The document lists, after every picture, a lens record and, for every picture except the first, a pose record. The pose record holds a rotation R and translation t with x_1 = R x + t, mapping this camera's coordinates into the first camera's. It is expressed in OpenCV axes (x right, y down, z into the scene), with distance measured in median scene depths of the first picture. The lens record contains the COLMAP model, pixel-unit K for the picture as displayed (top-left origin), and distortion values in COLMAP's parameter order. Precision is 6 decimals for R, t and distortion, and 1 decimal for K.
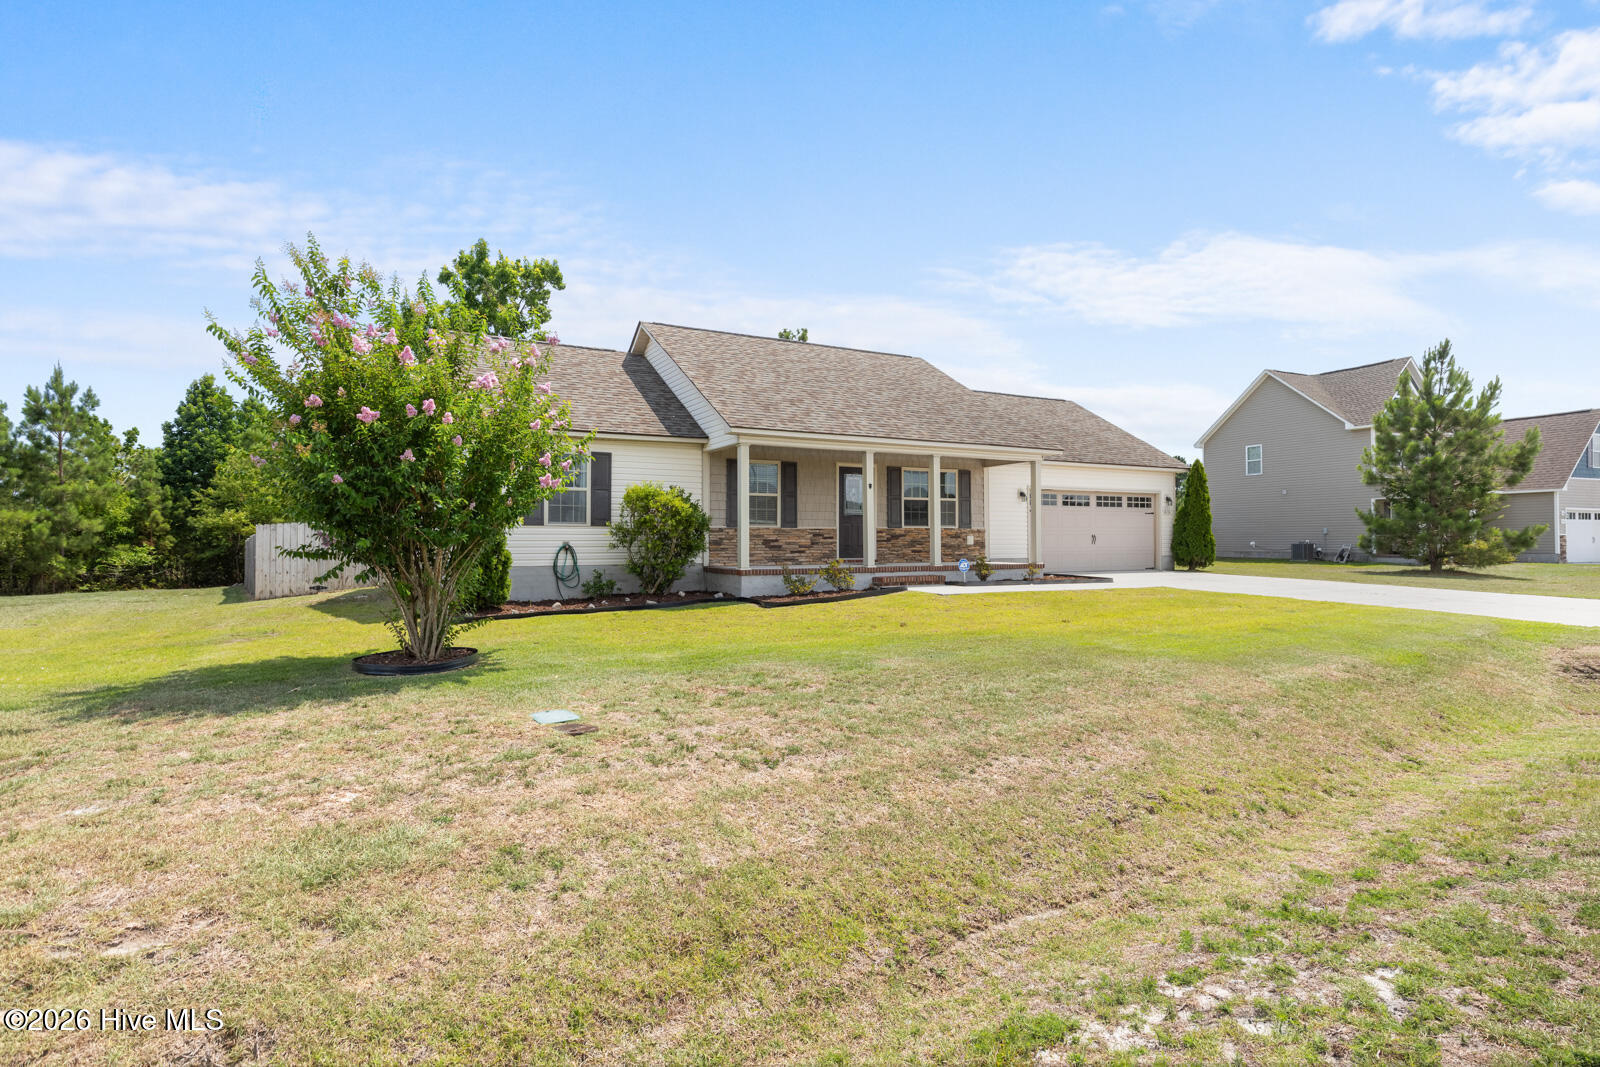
lens RADIAL K [[844.4, 0, 800.0], [0, 844.4, 531.6], [0, 0, 1]] dist [-0.007145, 0.001040]
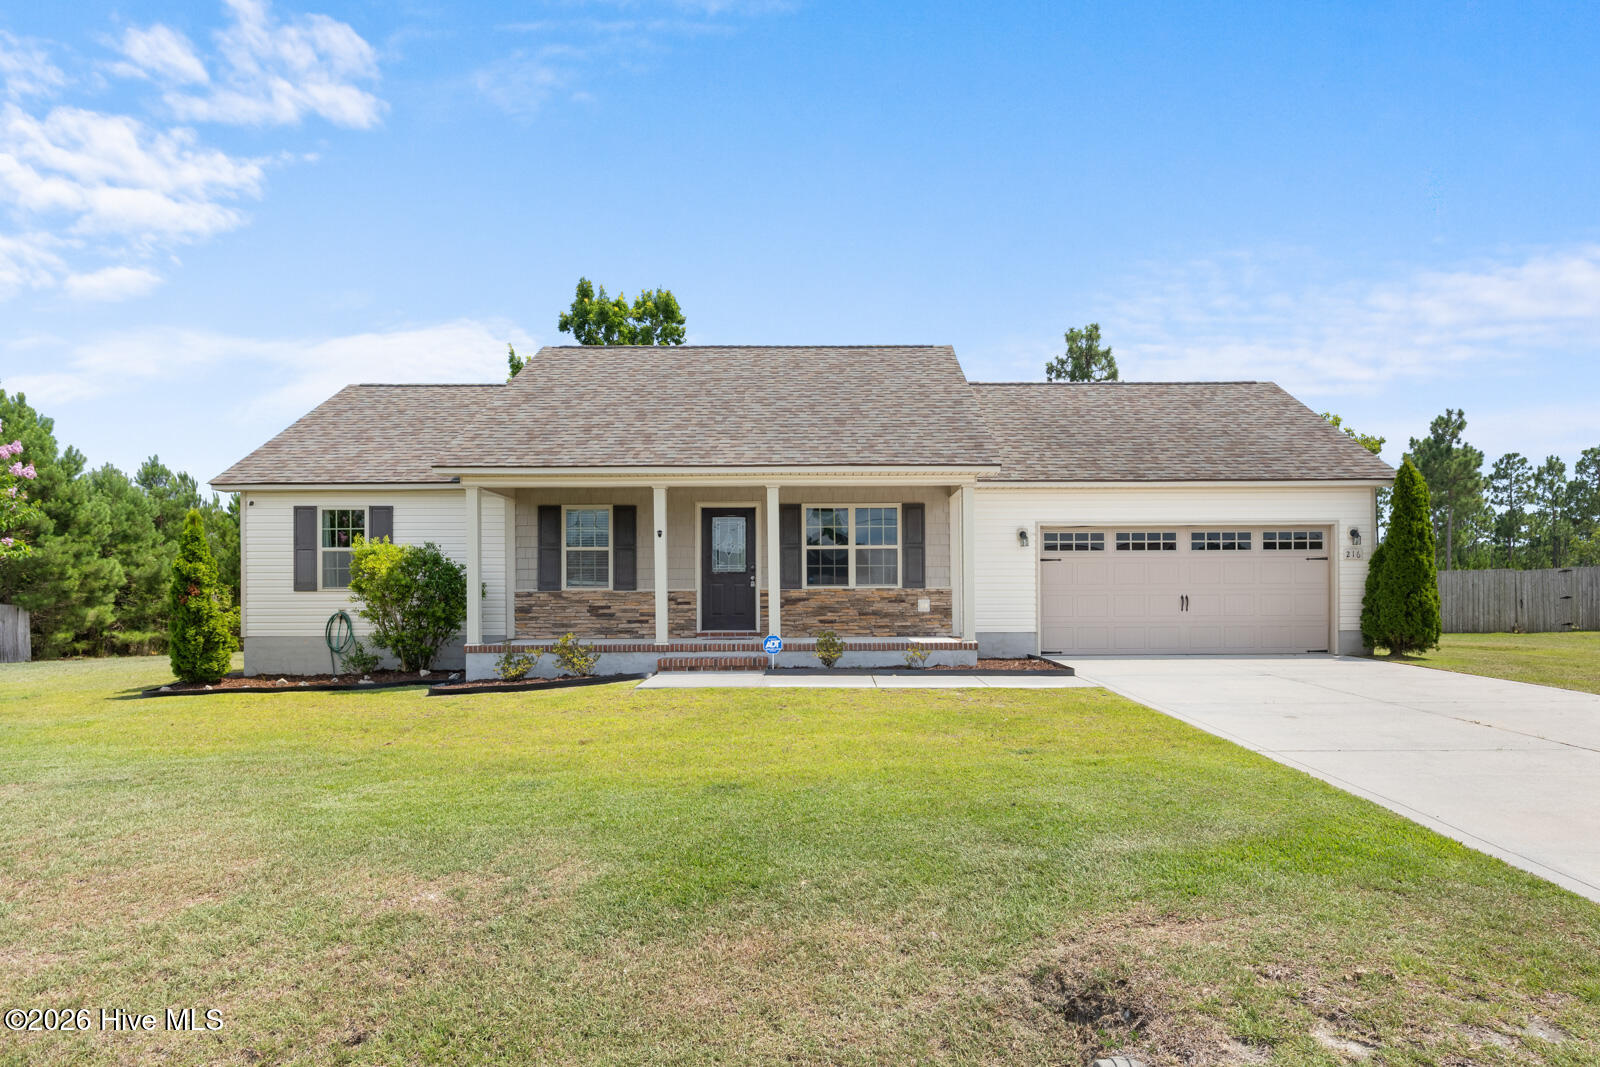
lens RADIAL K [[973.0, 0, 790.3], [0, 973.0, 596.1], [0, 0, 1]] dist [-0.005315, -0.000615]
pose [[0.876489, -0.005889, -0.481386, 0.509022], [0.008274, 0.999962, 0.002832, -0.000618], [0.481351, -0.006465, 0.876504, 0.272755]]
